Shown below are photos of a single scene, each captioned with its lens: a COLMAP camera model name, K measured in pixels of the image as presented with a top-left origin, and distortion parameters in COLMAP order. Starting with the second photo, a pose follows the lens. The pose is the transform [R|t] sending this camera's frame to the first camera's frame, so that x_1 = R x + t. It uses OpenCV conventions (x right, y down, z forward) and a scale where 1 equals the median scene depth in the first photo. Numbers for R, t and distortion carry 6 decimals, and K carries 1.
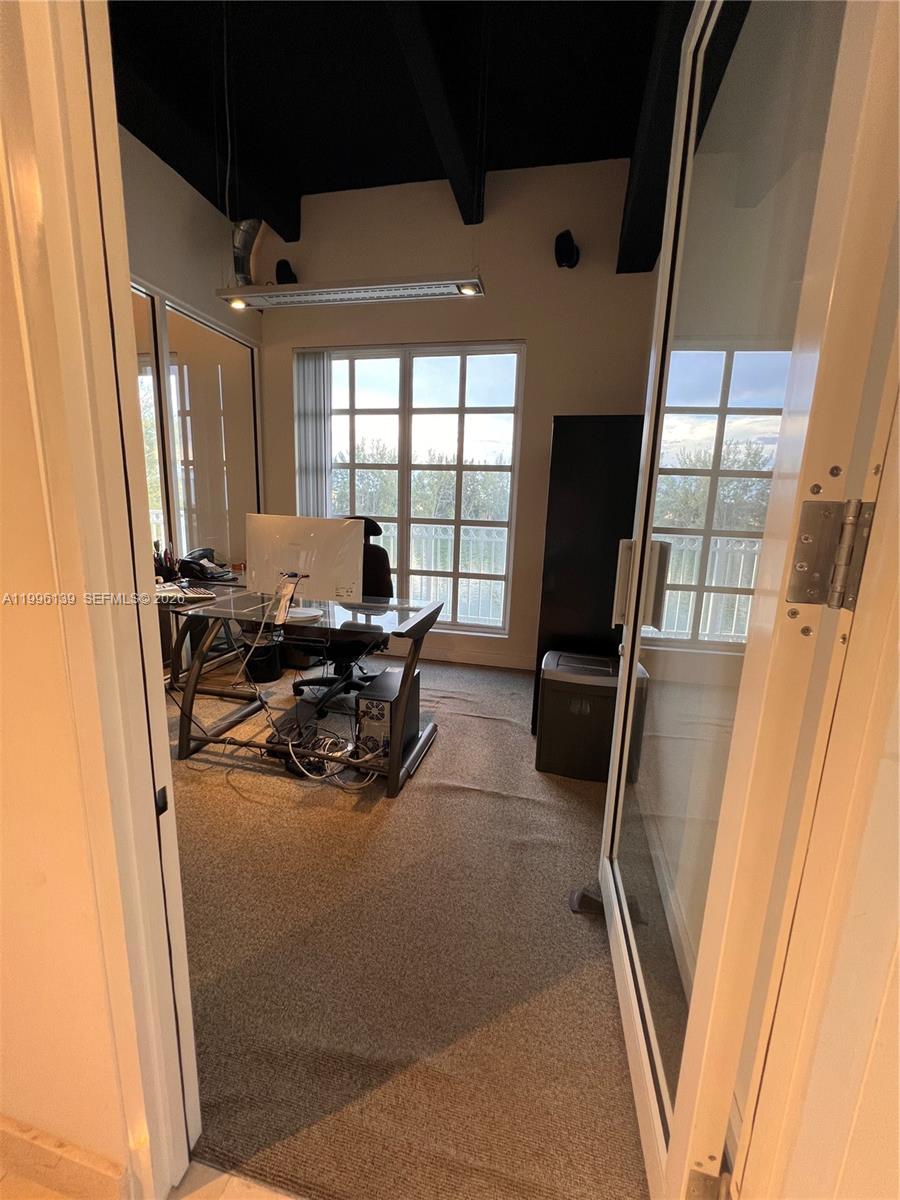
lens RADIAL K [[479.5, 0, 451.9], [0, 479.5, 599.2], [0, 0, 1]] dist [-0.001939, 0.000368]
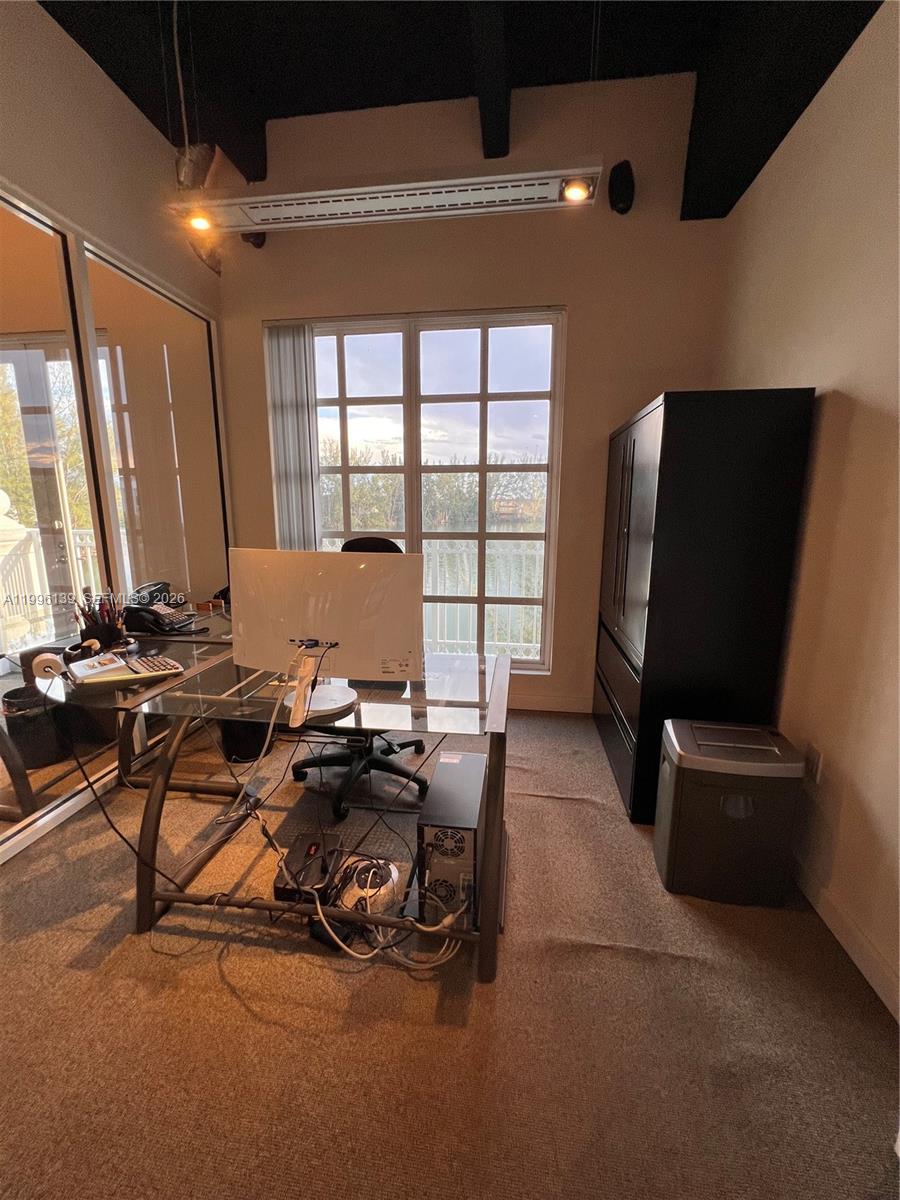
lens RADIAL K [[479.5, 0, 451.9], [0, 479.5, 599.2], [0, 0, 1]] dist [-0.001939, 0.000368]
pose [[0.995343, -0.048982, 0.083023, -0.120853], [0.049067, 0.998795, 0.001020, -0.061904], [-0.082973, 0.003058, 0.996547, 0.214651]]
